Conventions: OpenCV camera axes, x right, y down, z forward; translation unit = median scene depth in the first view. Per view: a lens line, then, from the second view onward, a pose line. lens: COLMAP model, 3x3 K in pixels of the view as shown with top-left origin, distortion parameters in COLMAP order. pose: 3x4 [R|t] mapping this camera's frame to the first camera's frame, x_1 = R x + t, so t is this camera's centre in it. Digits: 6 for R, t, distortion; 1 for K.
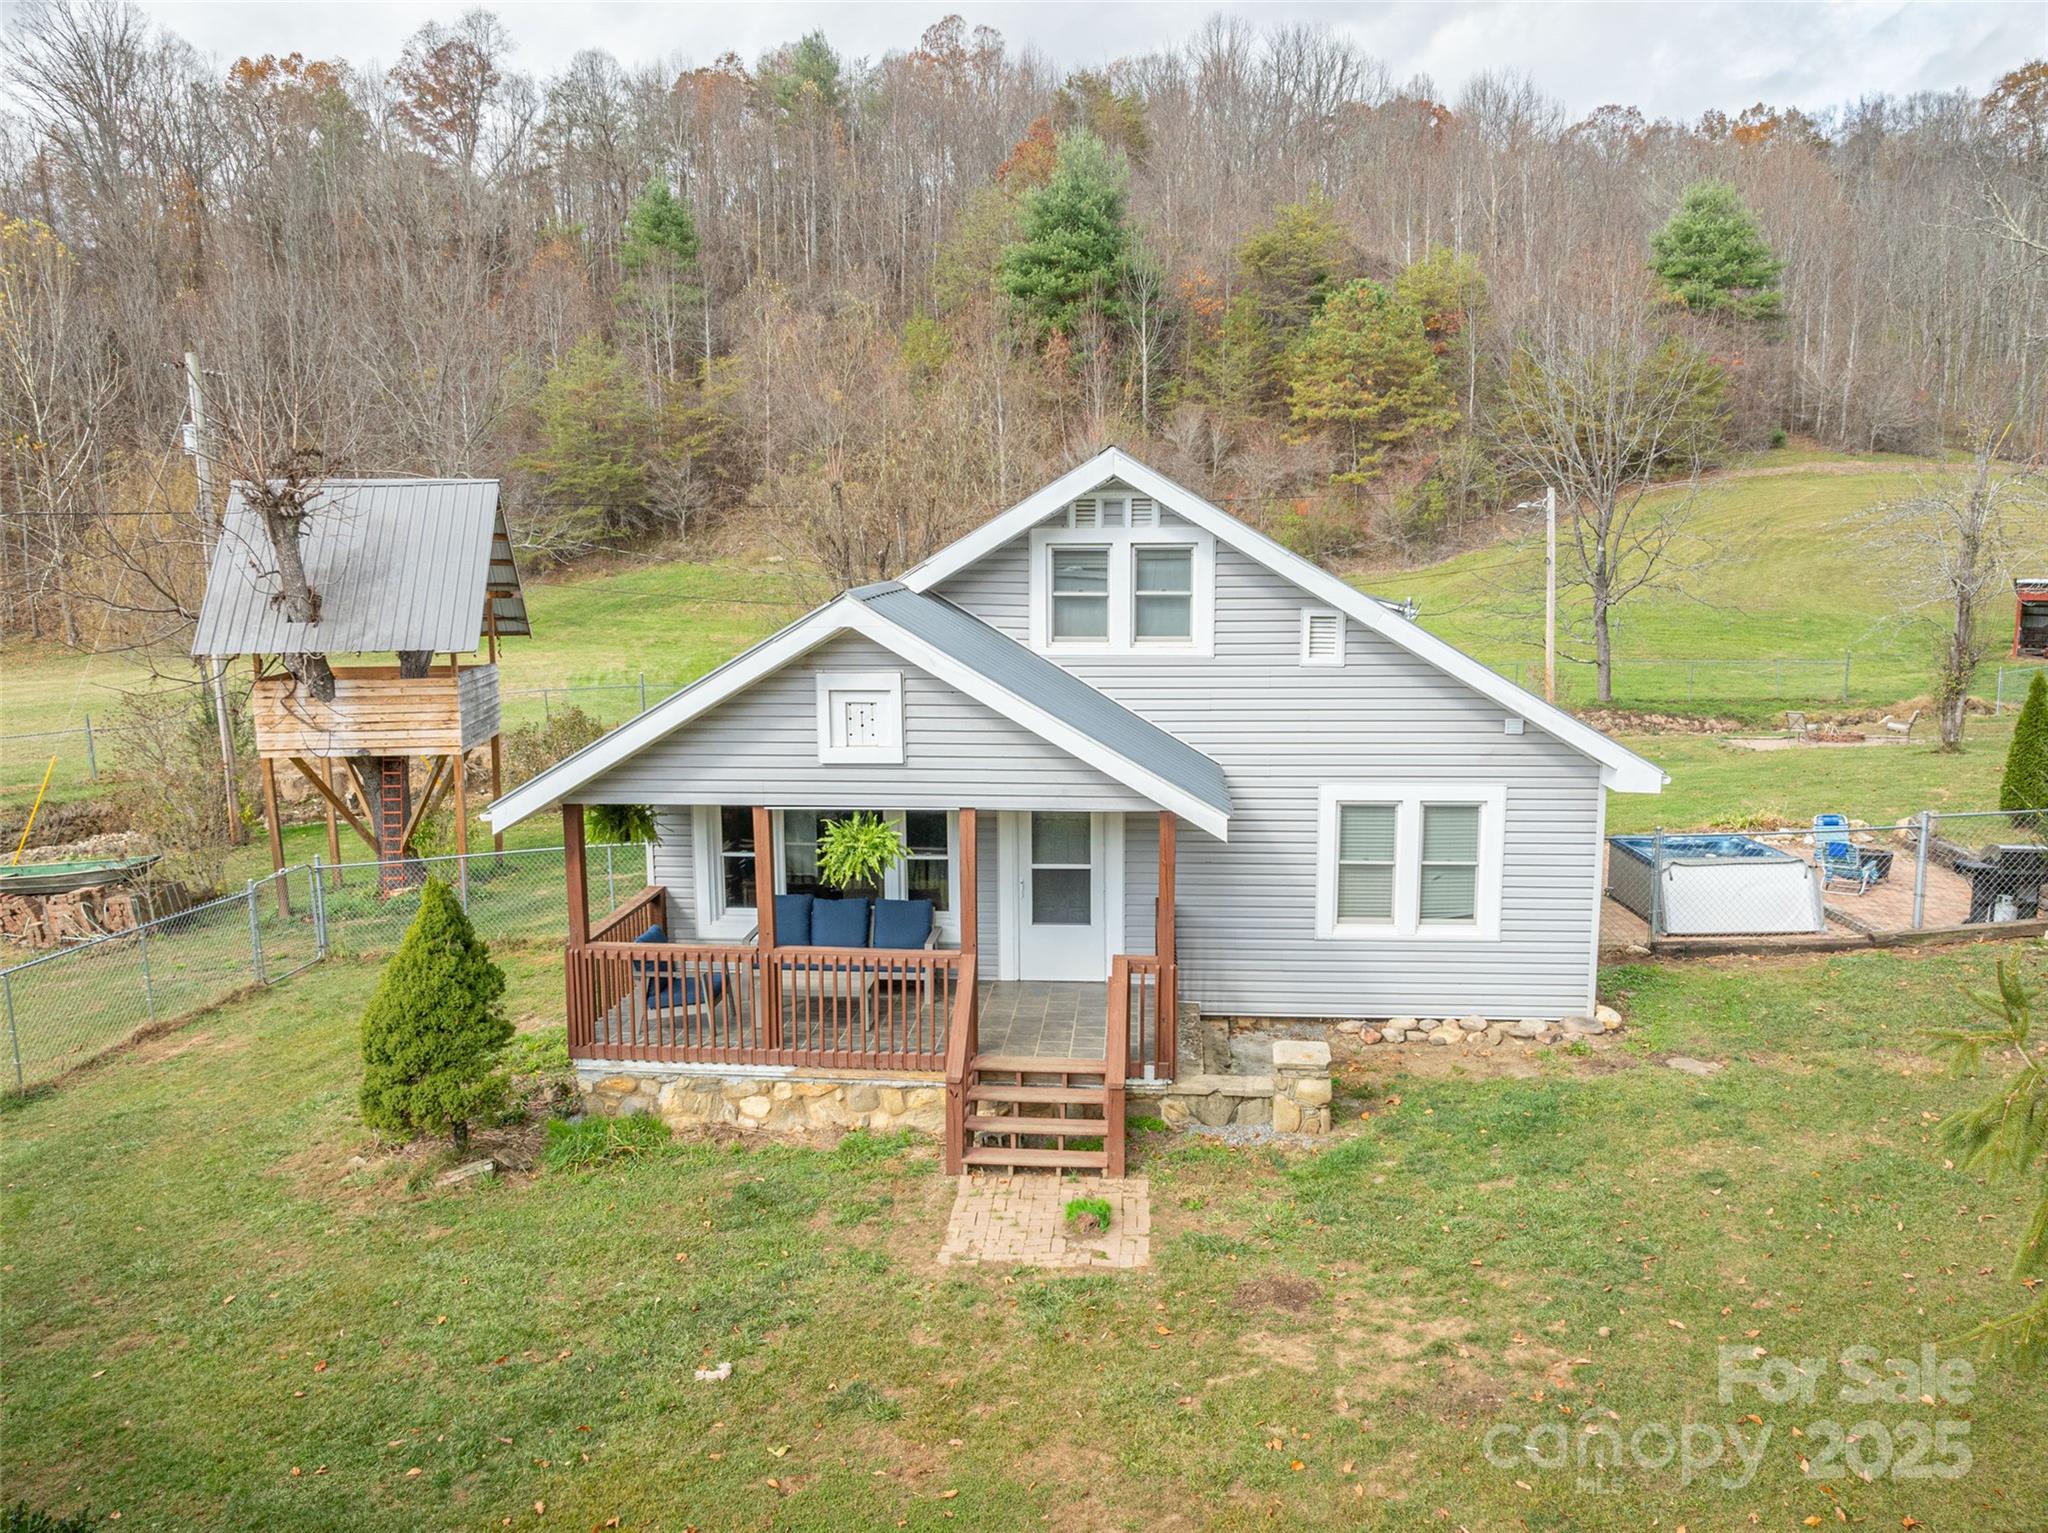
lens RADIAL K [[1453.7, 0, 1026.9], [0, 1453.7, 768.2], [0, 0, 1]] dist [-0.054665, 0.031541]
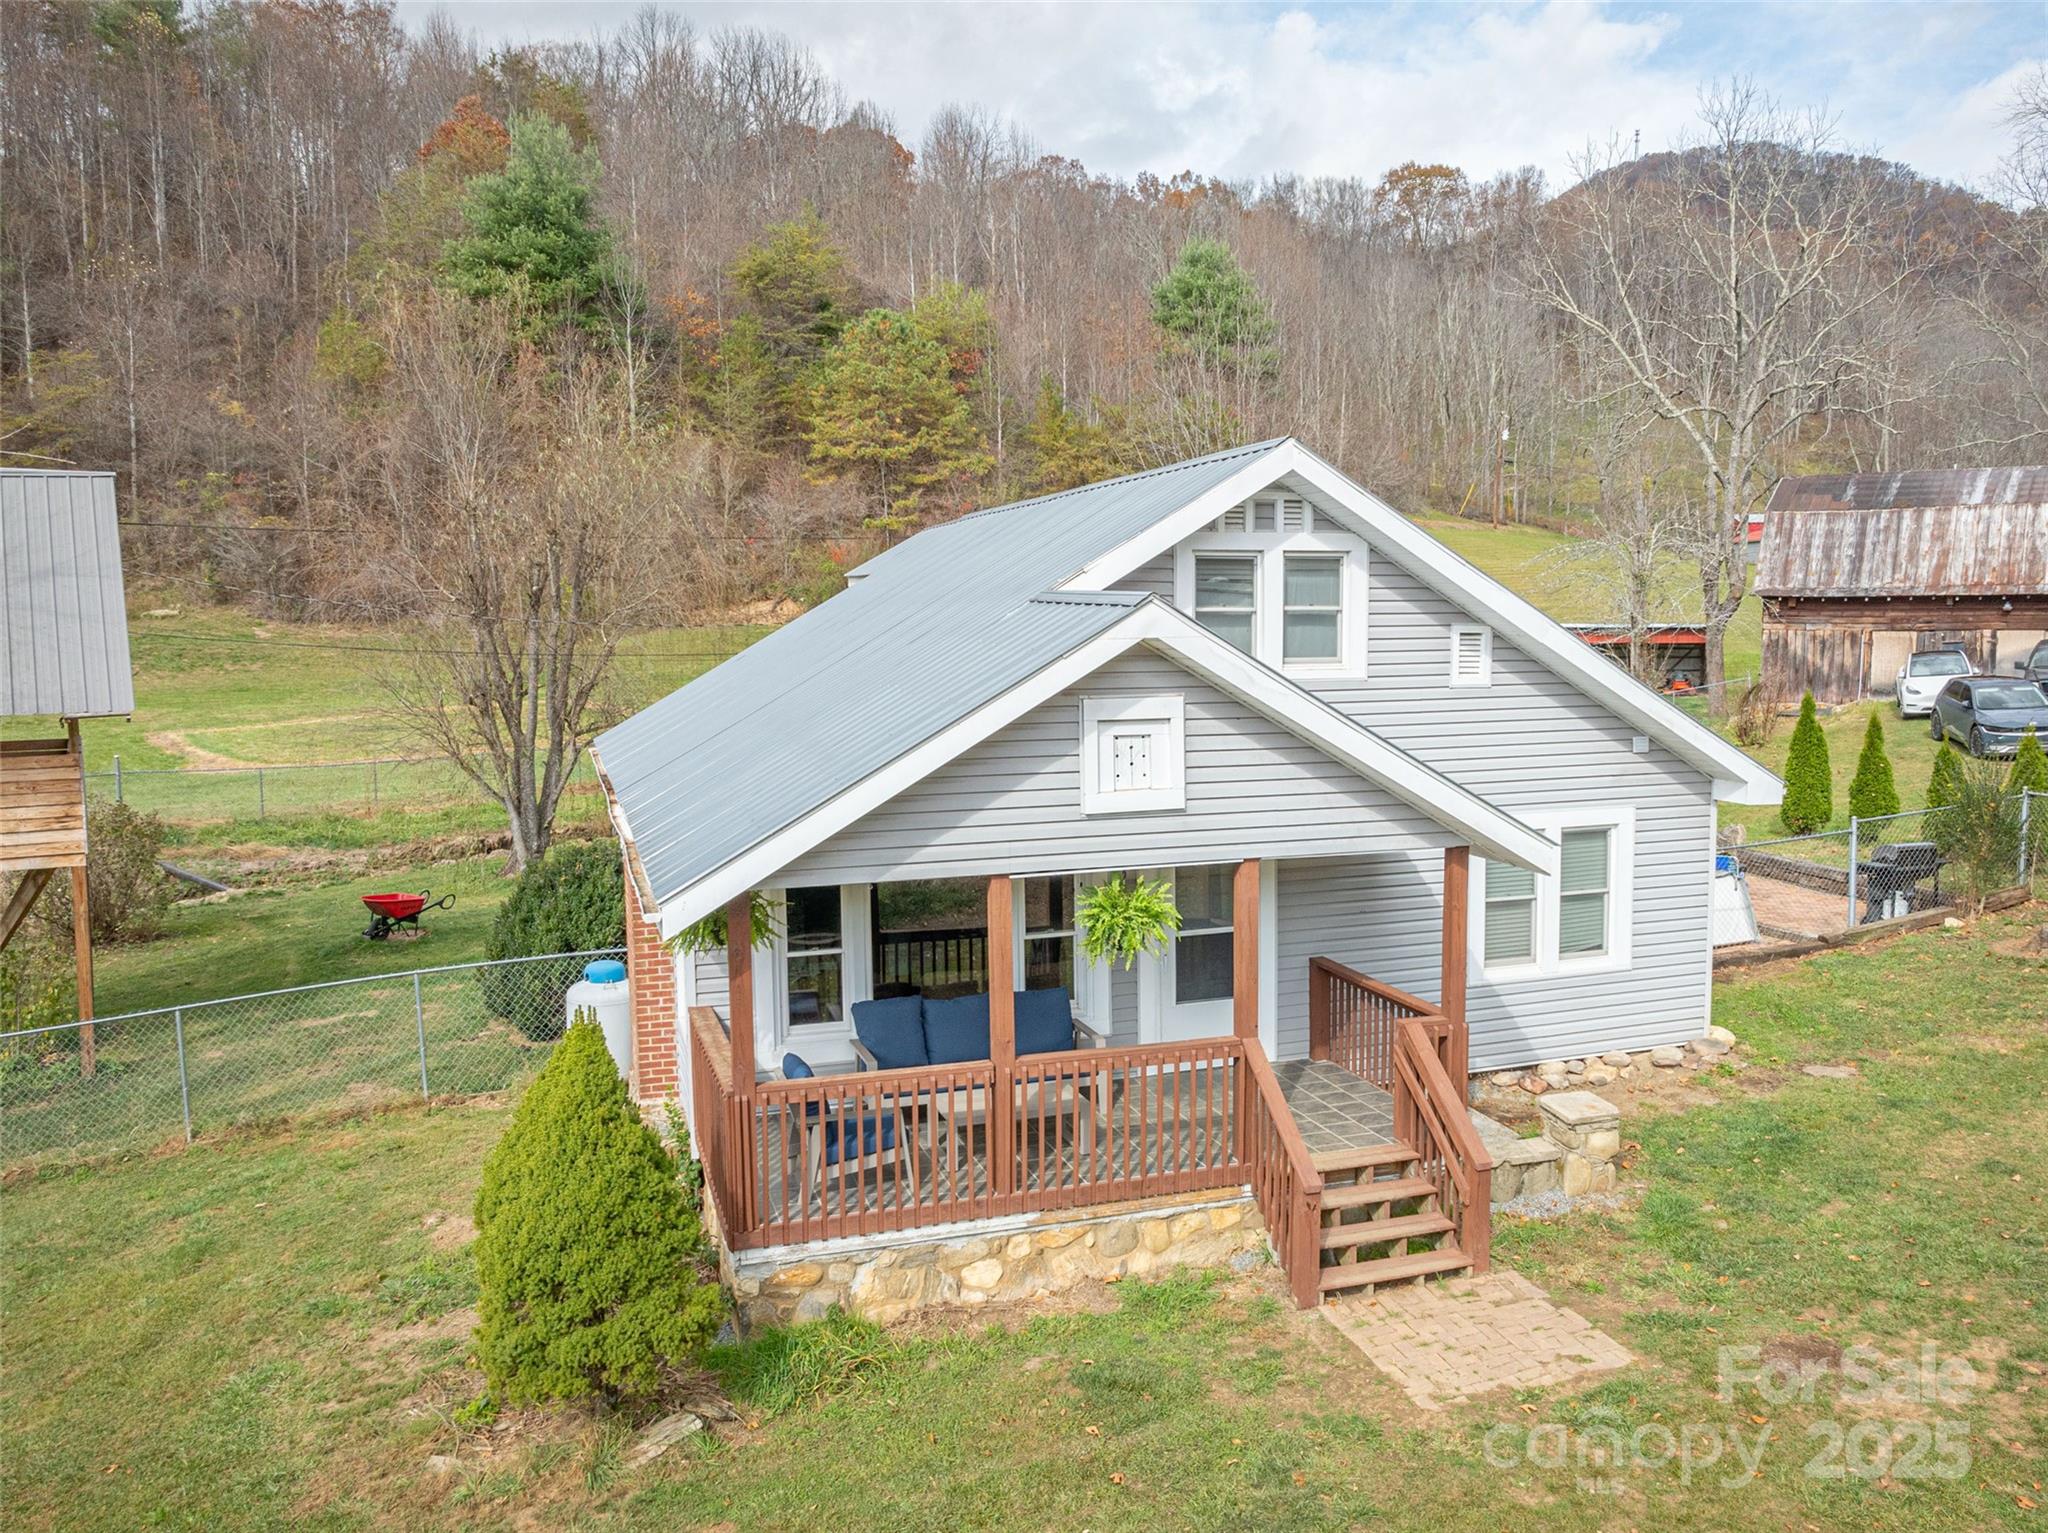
lens RADIAL K [[1604.7, 0, 1101.3], [0, 1604.7, 767.2], [0, 0, 1]] dist [-0.045644, 0.010163]
pose [[0.904164, -0.040491, 0.425262, -0.437082], [0.062949, 0.997259, -0.038885, 0.004866], [-0.422522, 0.061928, 0.904235, 0.183244]]
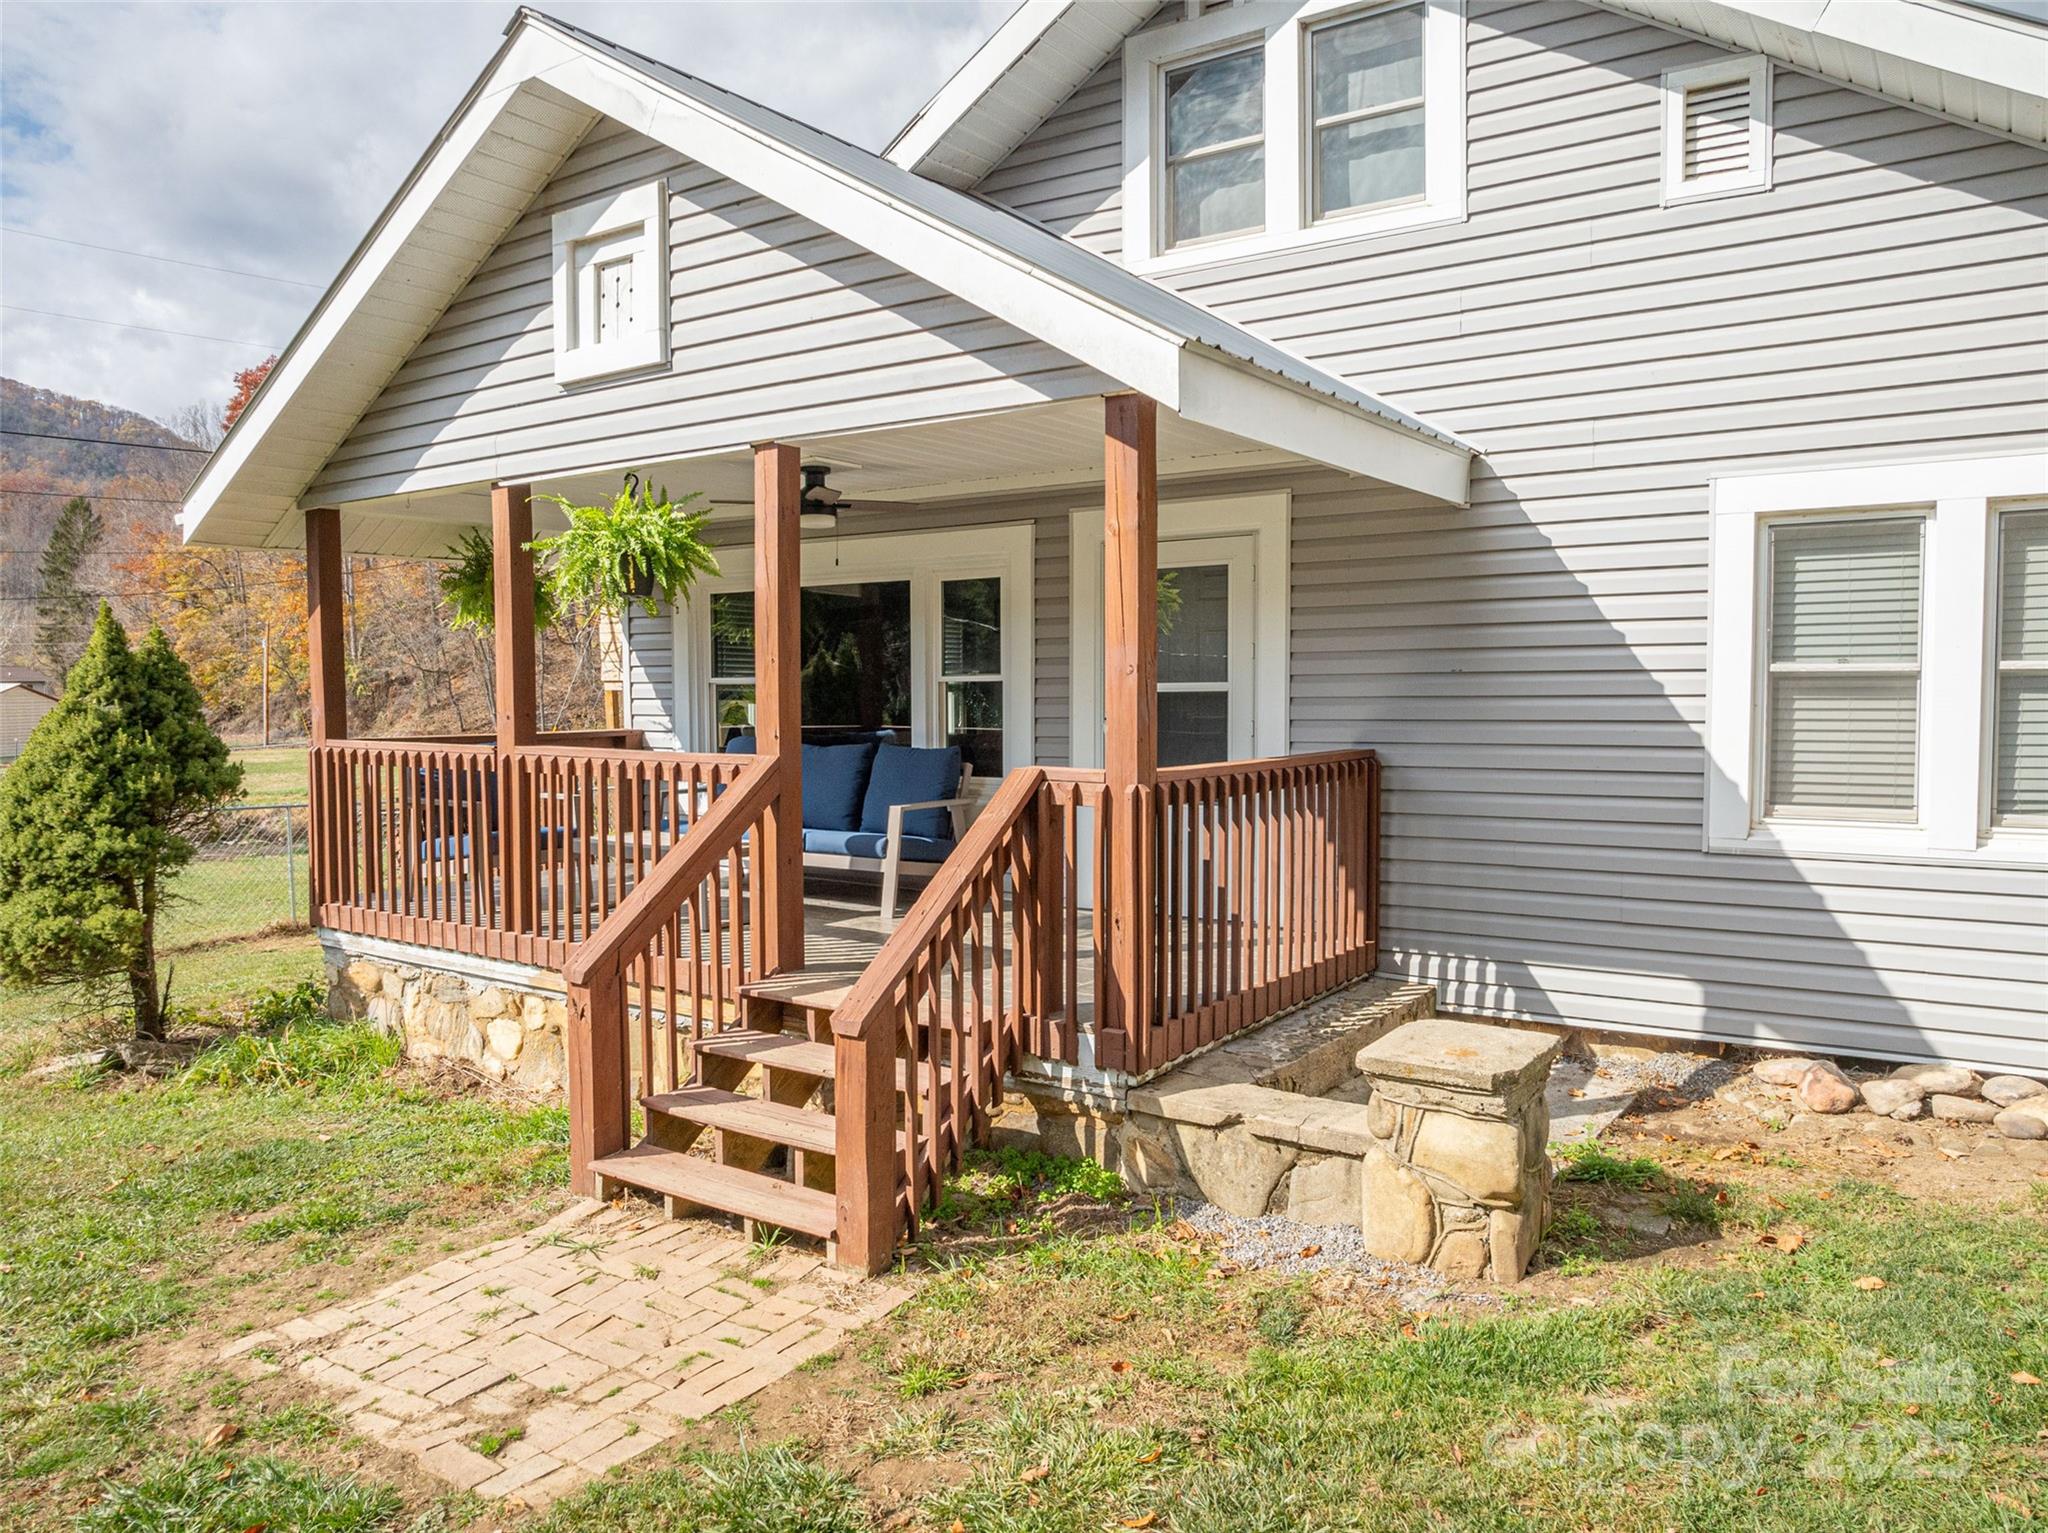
lens RADIAL K [[1448.5, 0, 1029.1], [0, 1448.5, 770.2], [0, 0, 1]] dist [-0.036606, 0.007778]
pose [[0.874784, 0.030761, -0.483536, 0.235135], [-0.071653, 0.995222, -0.066318, 0.139680], [0.479186, 0.092661, 0.872809, 0.548982]]
